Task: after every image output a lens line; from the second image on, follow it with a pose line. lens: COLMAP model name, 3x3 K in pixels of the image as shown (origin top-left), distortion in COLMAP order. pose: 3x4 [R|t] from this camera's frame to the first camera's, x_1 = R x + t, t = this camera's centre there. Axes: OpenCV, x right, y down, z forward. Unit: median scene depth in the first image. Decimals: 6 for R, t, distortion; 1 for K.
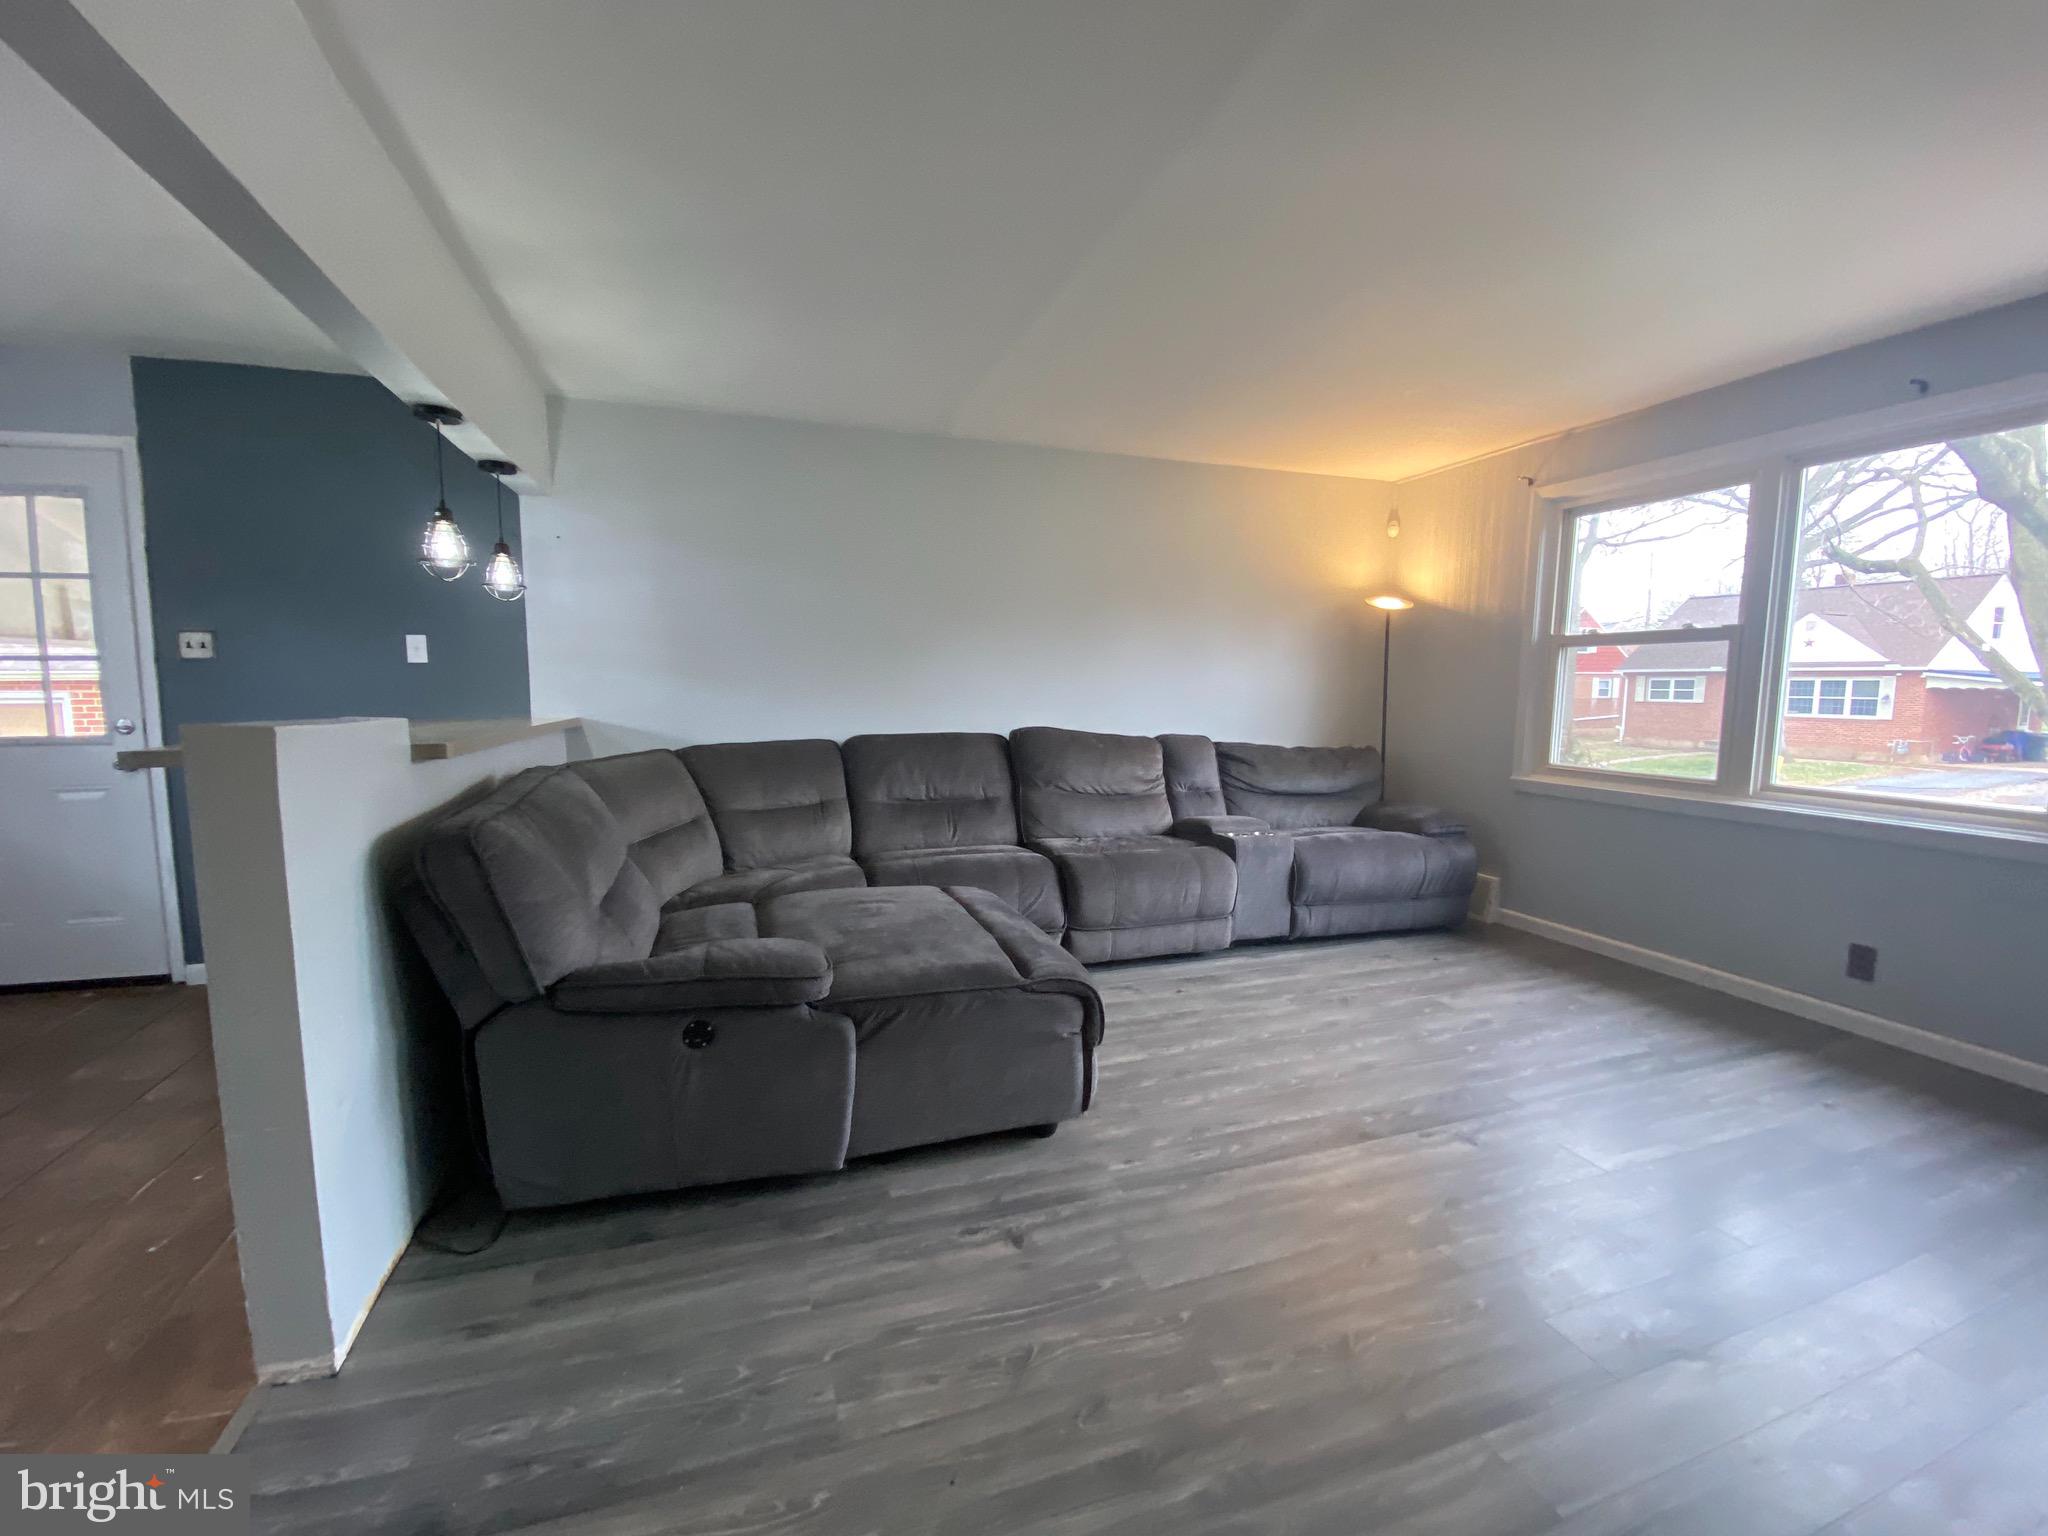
lens RADIAL K [[815.7, 0, 1024.0], [0, 815.7, 768.0], [0, 0, 1]] dist [0.042812, -0.034212]
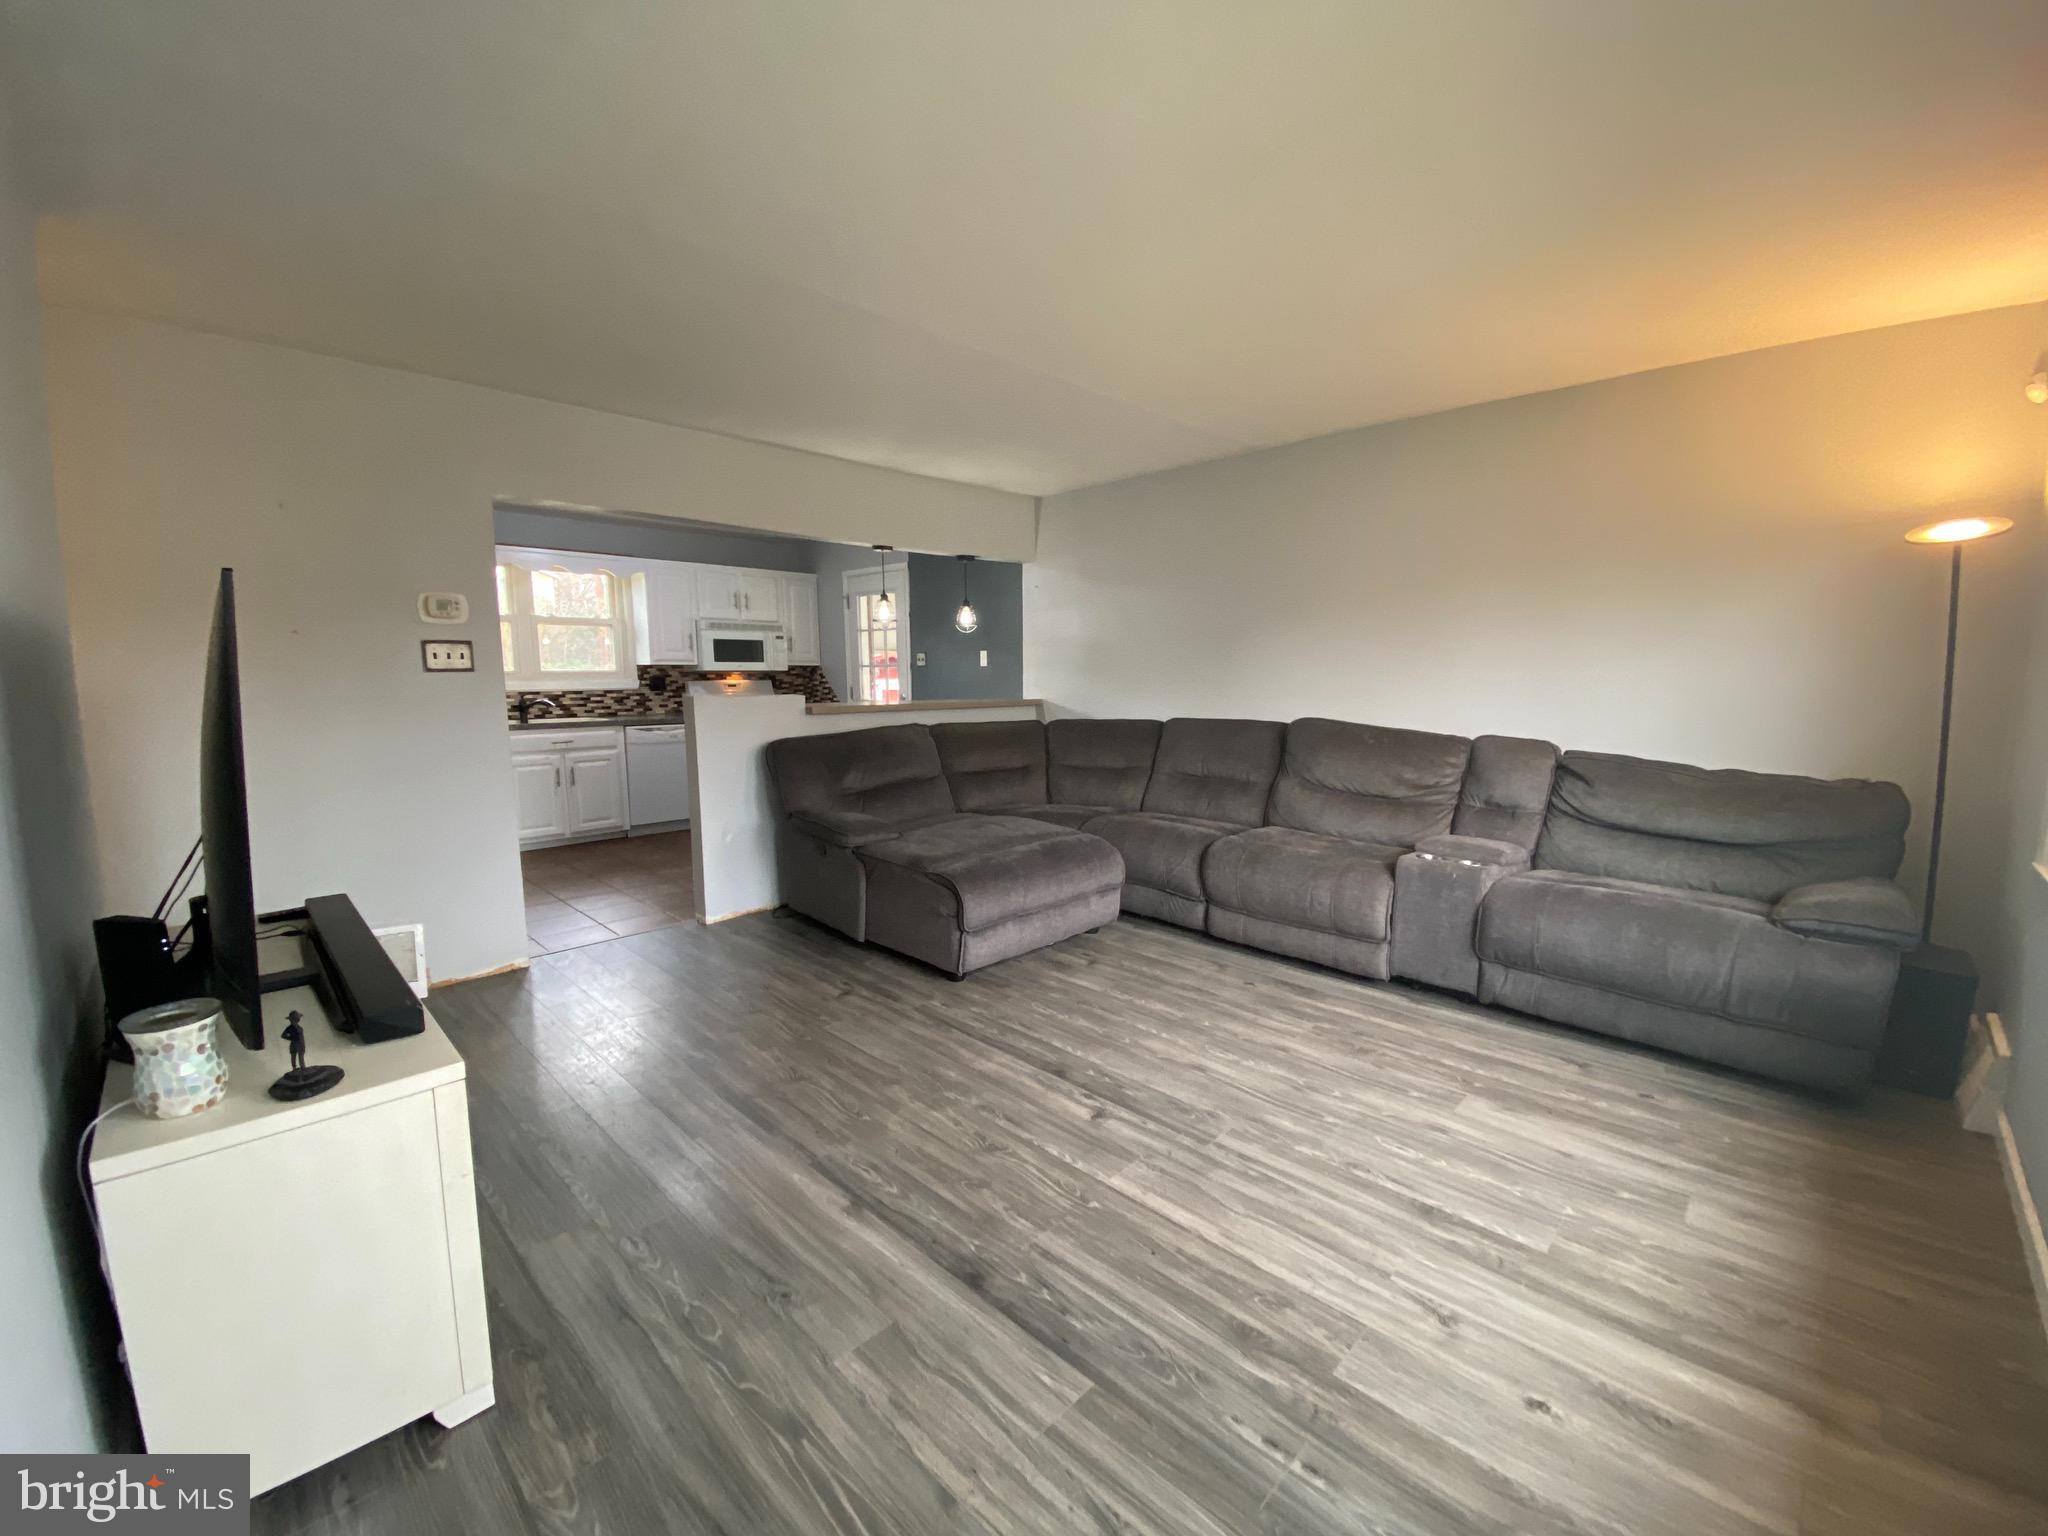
lens RADIAL K [[815.7, 0, 1024.0], [0, 815.7, 768.0], [0, 0, 1]] dist [0.042812, -0.034212]
pose [[0.453960, 0.098275, -0.885586, 0.988276], [-0.079981, 0.994381, 0.069349, -0.040688], [0.887425, 0.039349, 0.459269, 0.294712]]
